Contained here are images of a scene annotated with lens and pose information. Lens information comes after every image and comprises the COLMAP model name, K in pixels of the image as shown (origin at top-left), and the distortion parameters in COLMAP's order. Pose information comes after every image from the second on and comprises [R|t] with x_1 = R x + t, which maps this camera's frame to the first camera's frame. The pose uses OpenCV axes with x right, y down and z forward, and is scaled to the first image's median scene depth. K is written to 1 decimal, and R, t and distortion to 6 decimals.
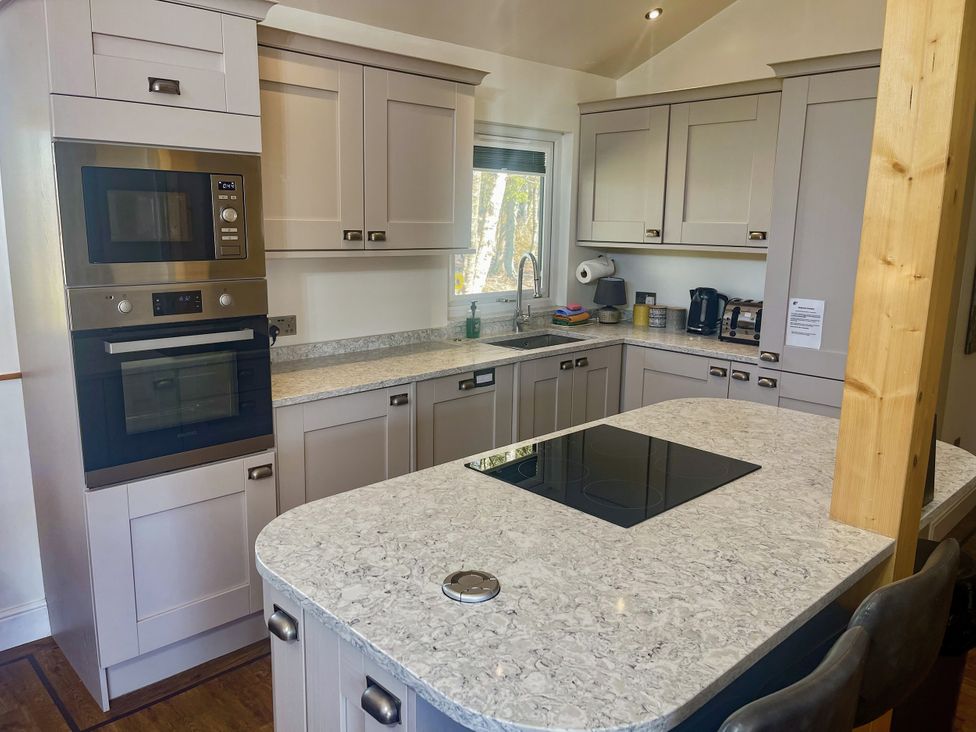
lens RADIAL K [[738.6, 0, 463.2], [0, 738.6, 363.0], [0, 0, 1]] dist [0.101981, -0.130023]
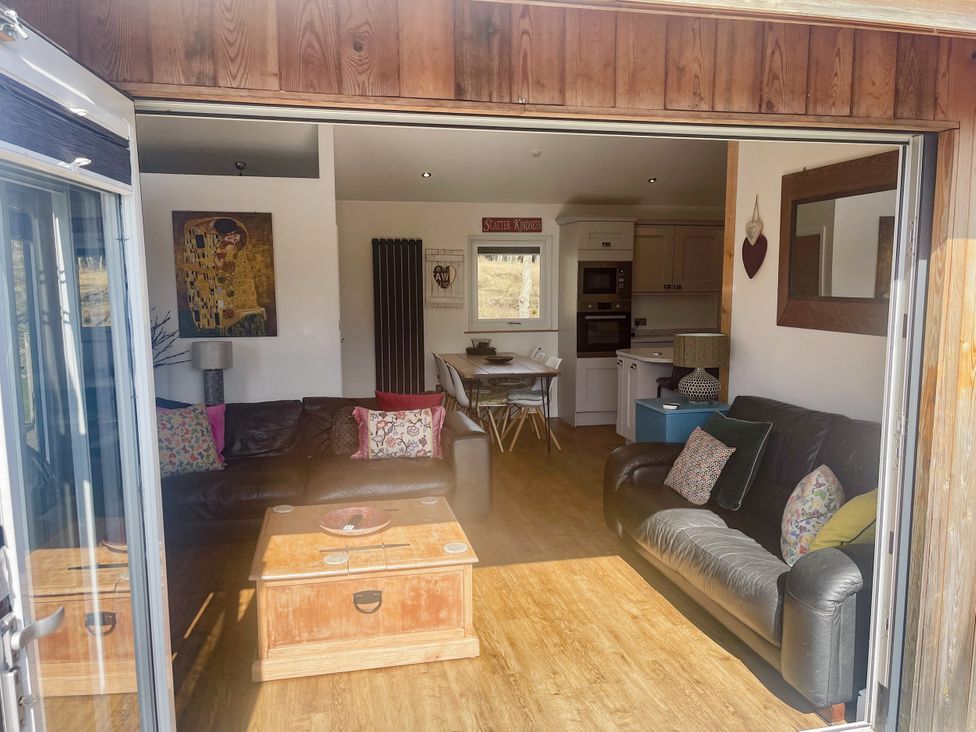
lens RADIAL K [[738.6, 0, 463.2], [0, 738.6, 363.0], [0, 0, 1]] dist [0.101981, -0.130023]
pose [[0.855916, 0.039758, -0.515584, 0.555343], [-0.083962, 0.994495, -0.062696, 0.300124], [0.510253, 0.096952, 0.854542, -1.485631]]
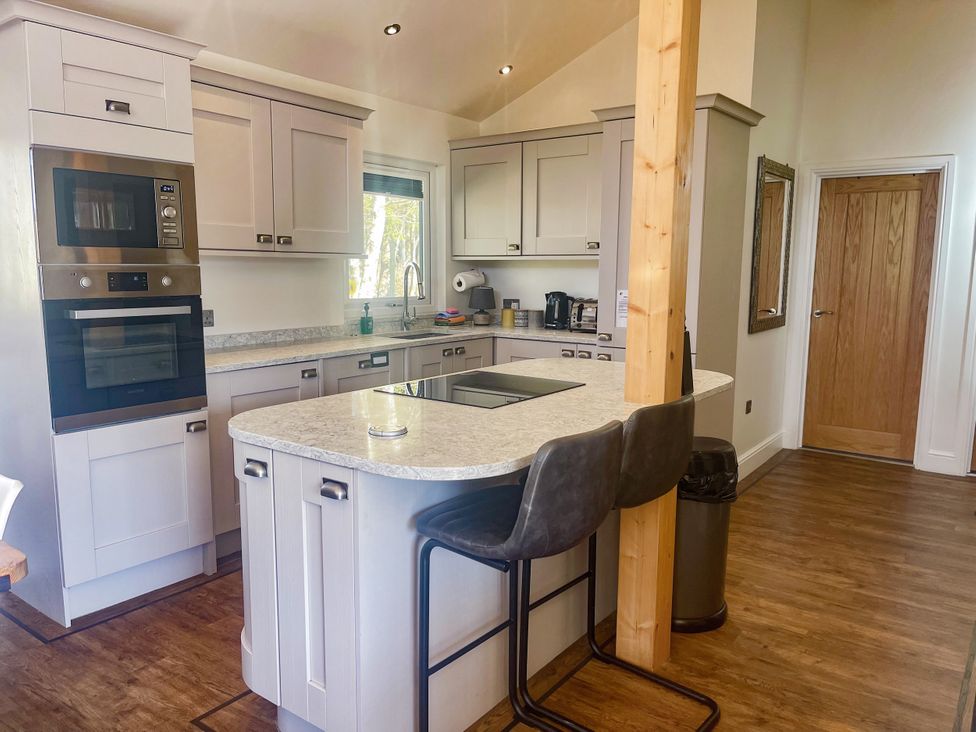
lens RADIAL K [[738.6, 0, 463.2], [0, 738.6, 363.0], [0, 0, 1]] dist [0.101981, -0.130023]
pose [[0.986700, -0.028013, 0.160119, -0.028680], [0.037812, 0.997572, -0.058483, 0.097509], [-0.158092, 0.063759, 0.985364, -0.191511]]
